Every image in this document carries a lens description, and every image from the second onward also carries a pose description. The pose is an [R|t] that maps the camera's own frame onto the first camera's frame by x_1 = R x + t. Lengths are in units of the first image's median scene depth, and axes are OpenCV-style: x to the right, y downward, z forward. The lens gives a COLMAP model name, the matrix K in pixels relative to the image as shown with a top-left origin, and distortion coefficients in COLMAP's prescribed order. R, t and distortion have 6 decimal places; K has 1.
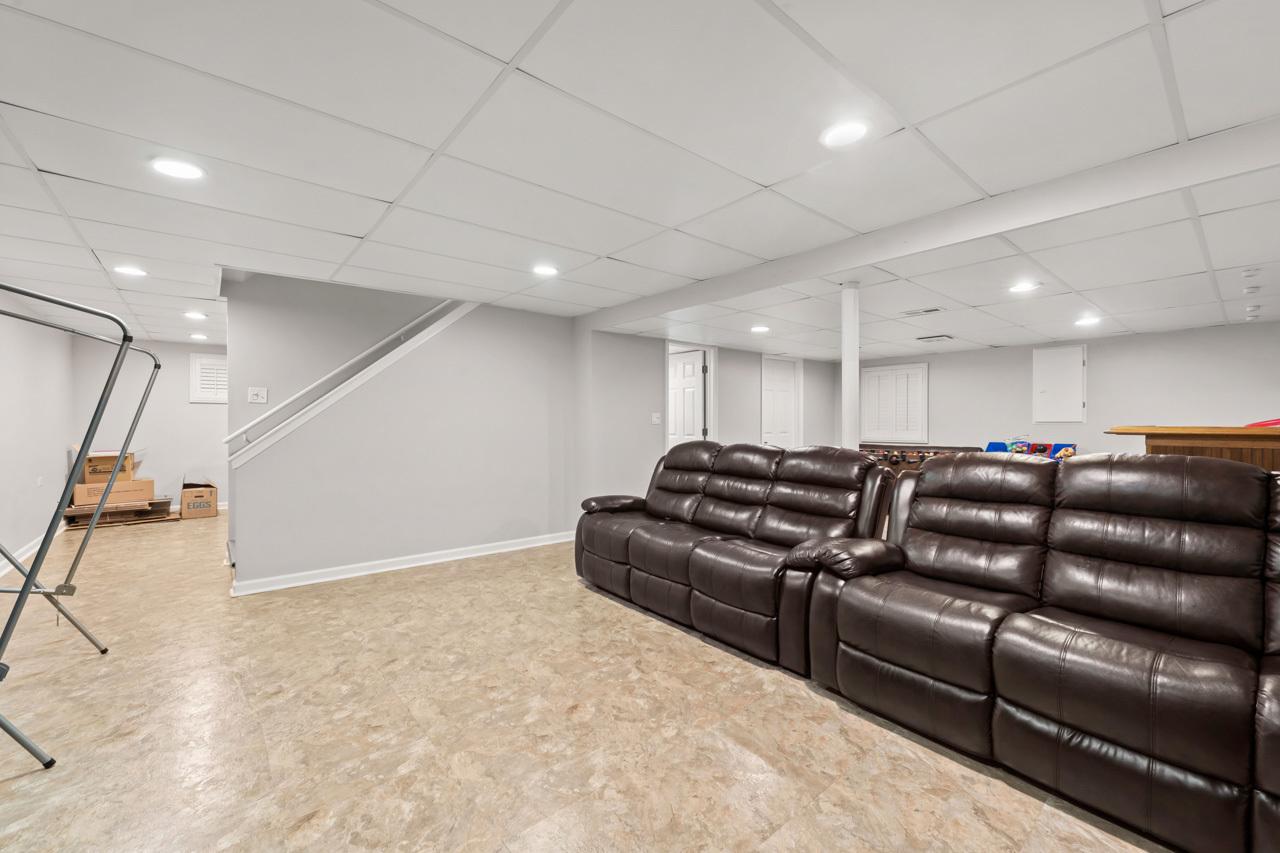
lens RADIAL K [[518.5, 0, 632.9], [0, 518.5, 425.4], [0, 0, 1]] dist [0.000698, 0.000092]
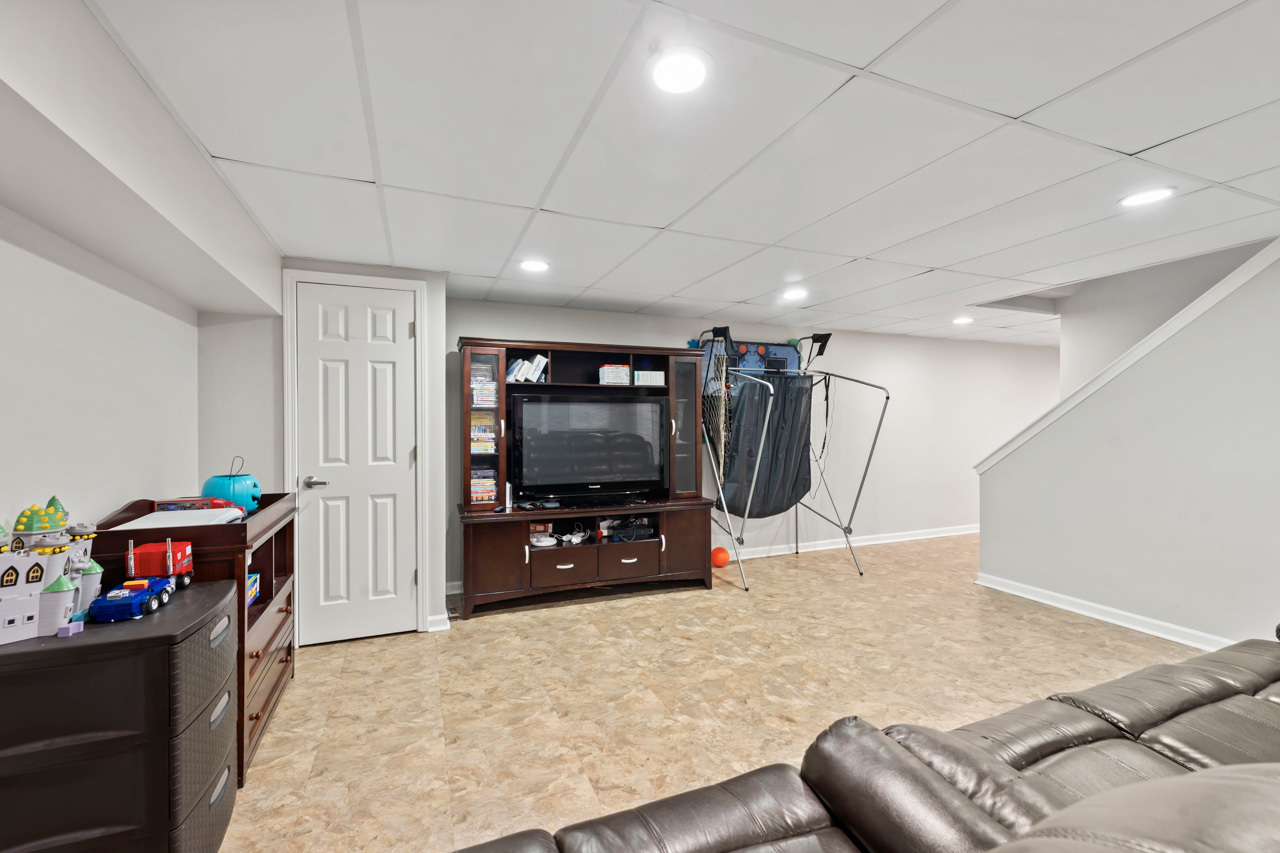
lens RADIAL K [[518.5, 0, 630.8], [0, 518.5, 424.5], [0, 0, 1]] dist [0.000698, 0.000092]
pose [[-0.295657, 0.003459, -0.955288, 0.758390], [-0.000624, 0.999993, 0.003814, -0.044583], [0.955294, 0.001724, -0.295652, 0.773655]]
